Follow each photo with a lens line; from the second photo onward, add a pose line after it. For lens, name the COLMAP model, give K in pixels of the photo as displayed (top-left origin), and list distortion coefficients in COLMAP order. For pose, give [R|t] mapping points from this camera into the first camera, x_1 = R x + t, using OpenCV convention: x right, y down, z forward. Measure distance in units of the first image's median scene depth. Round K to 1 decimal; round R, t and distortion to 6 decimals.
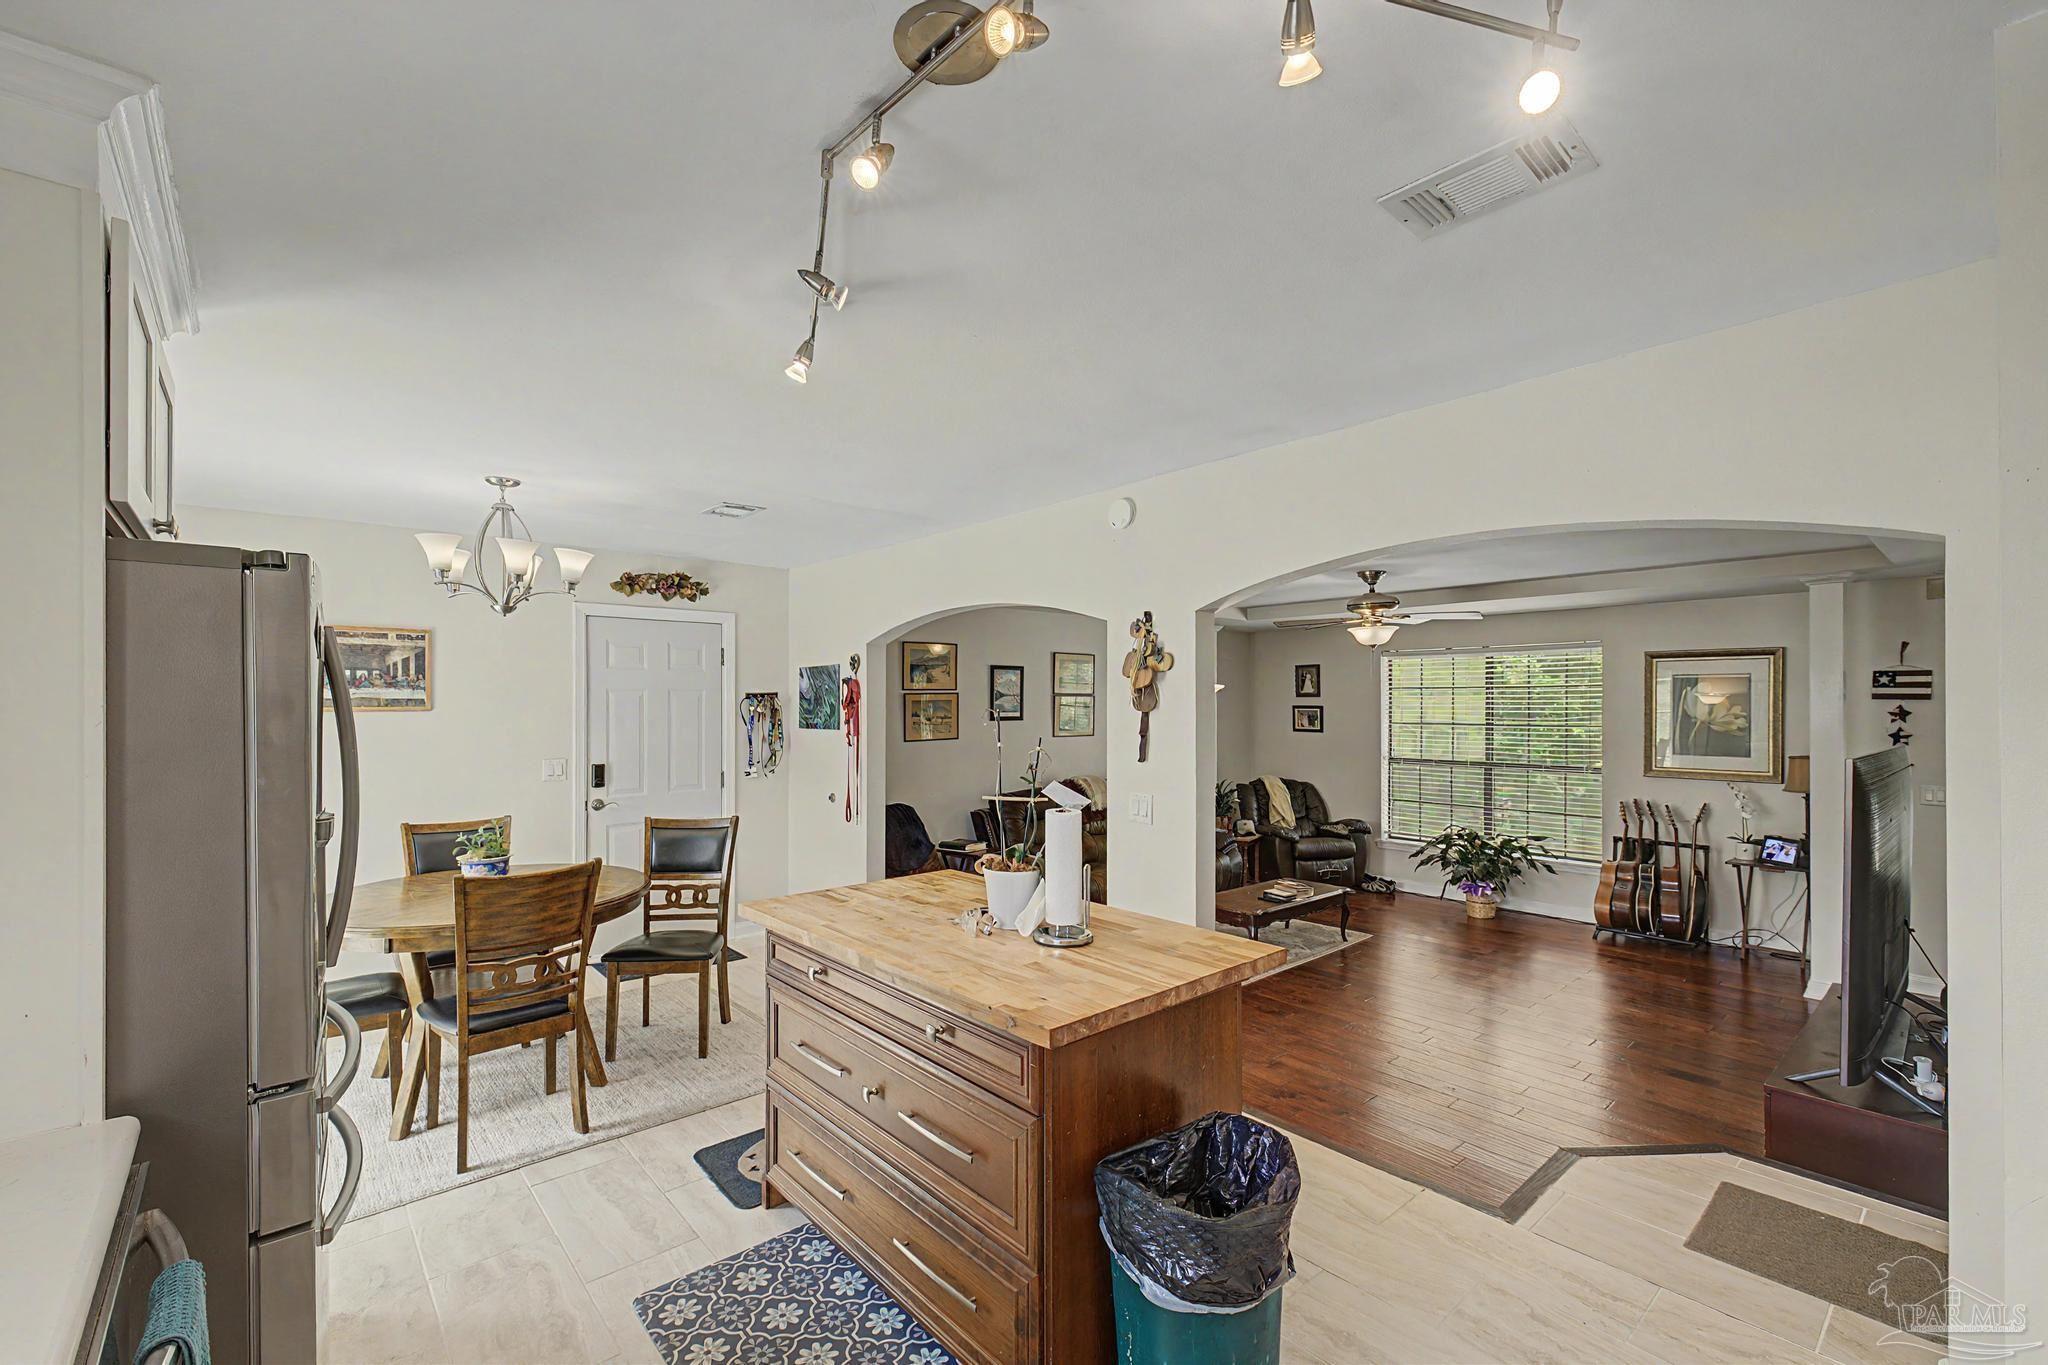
lens RADIAL K [[863.7, 0, 1019.0], [0, 863.7, 699.7], [0, 0, 1]] dist [0.000191, -0.000003]
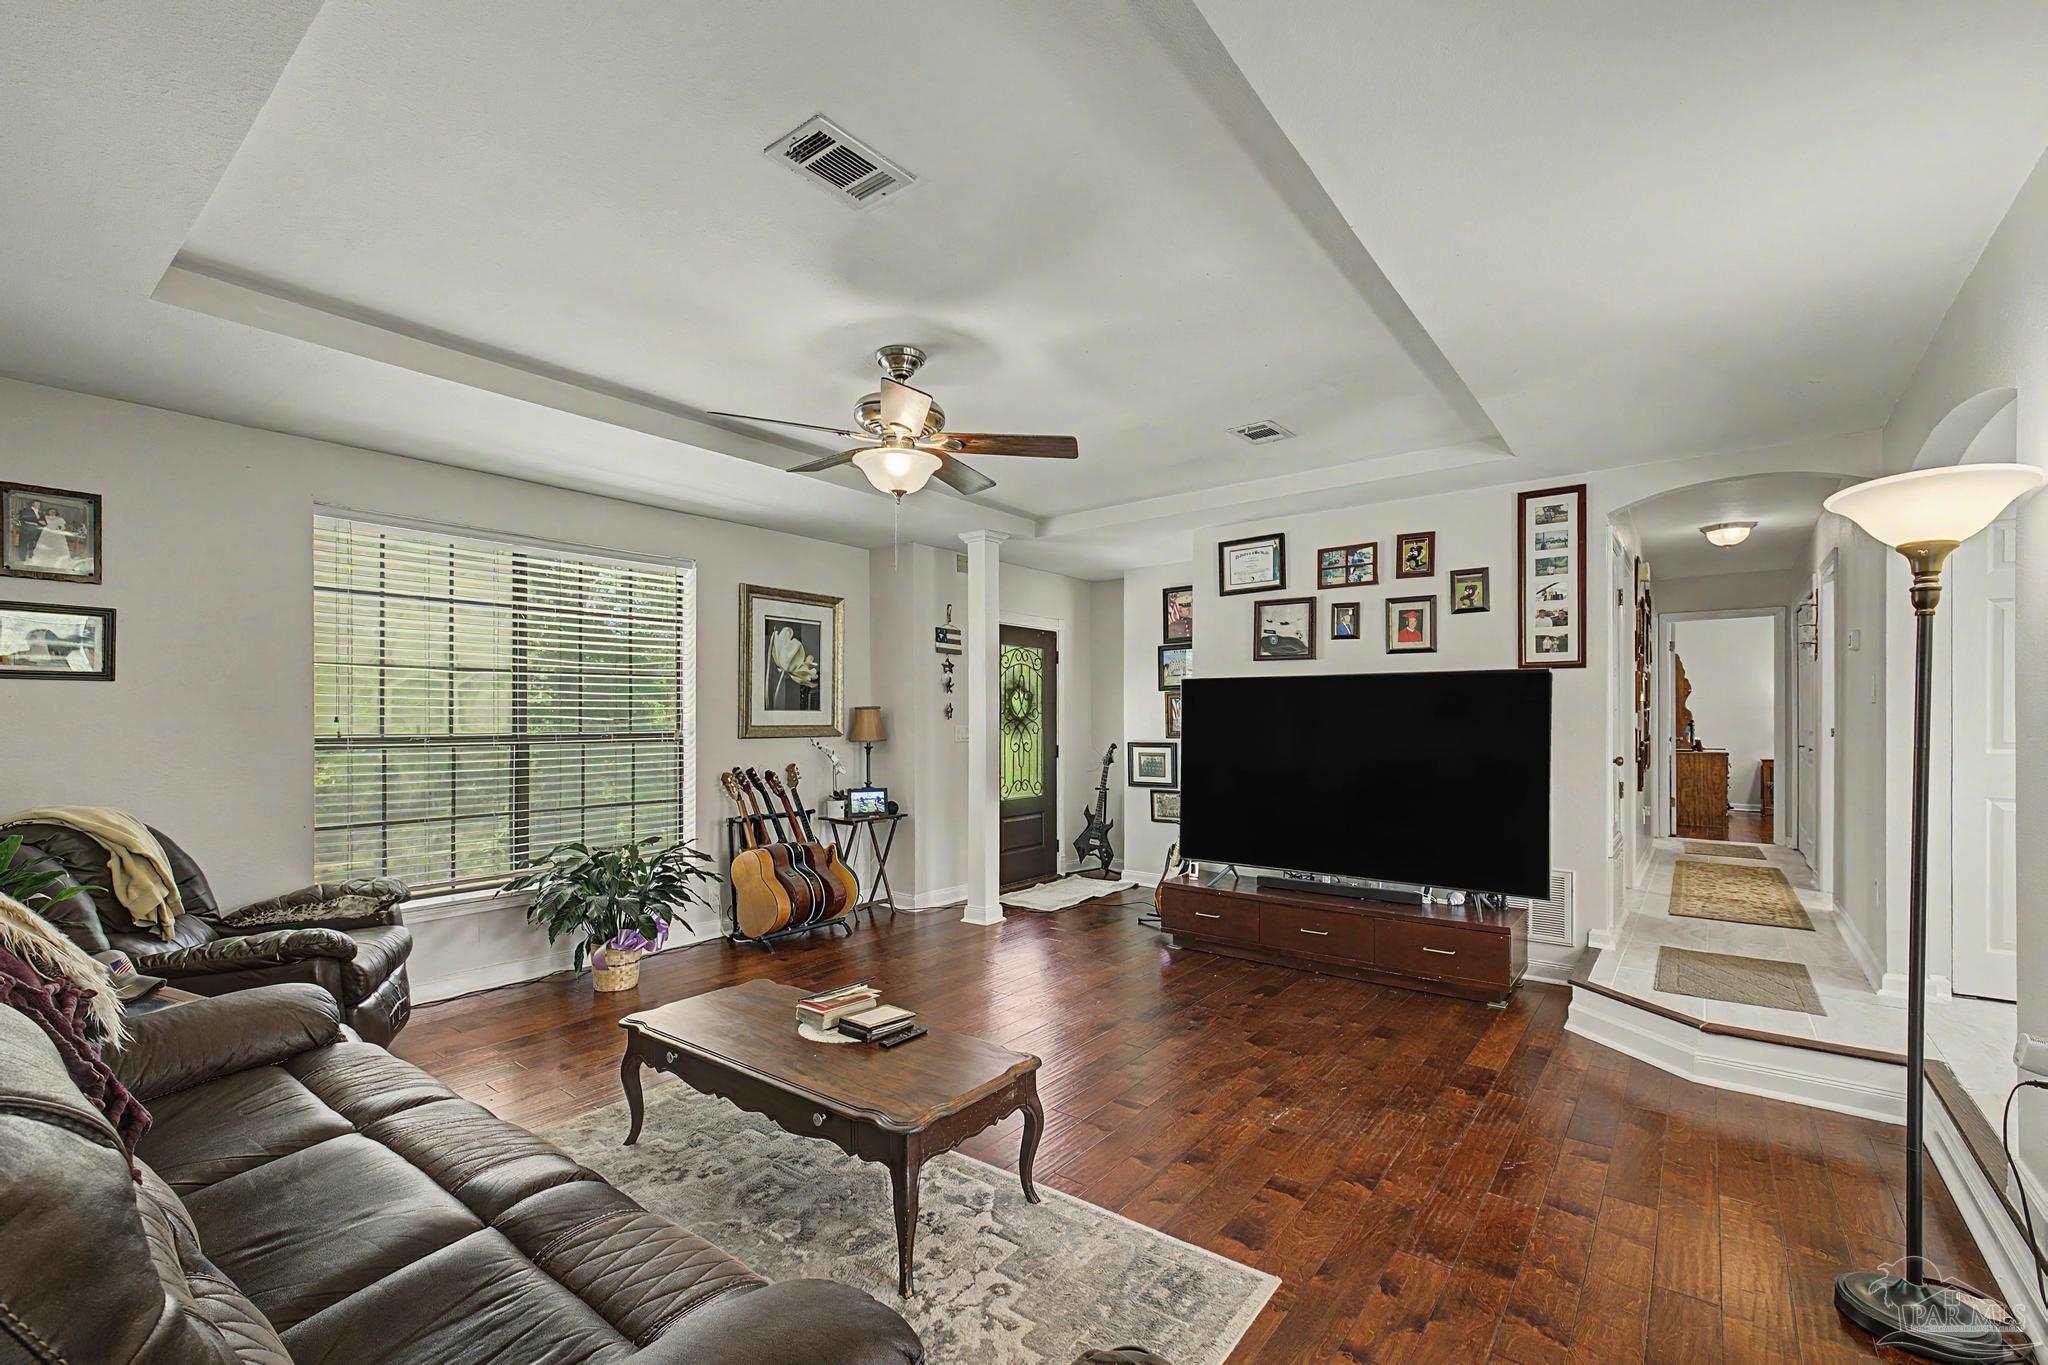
lens RADIAL K [[887.7, 0, 1024.3], [0, 887.7, 714.8], [0, 0, 1]] dist [0.001135, 0.000036]
pose [[-0.193944, 0.008351, 0.980977, -0.146293], [-0.000547, 0.999963, -0.008621, 0.076486], [-0.981012, -0.002209, -0.193933, 0.932466]]
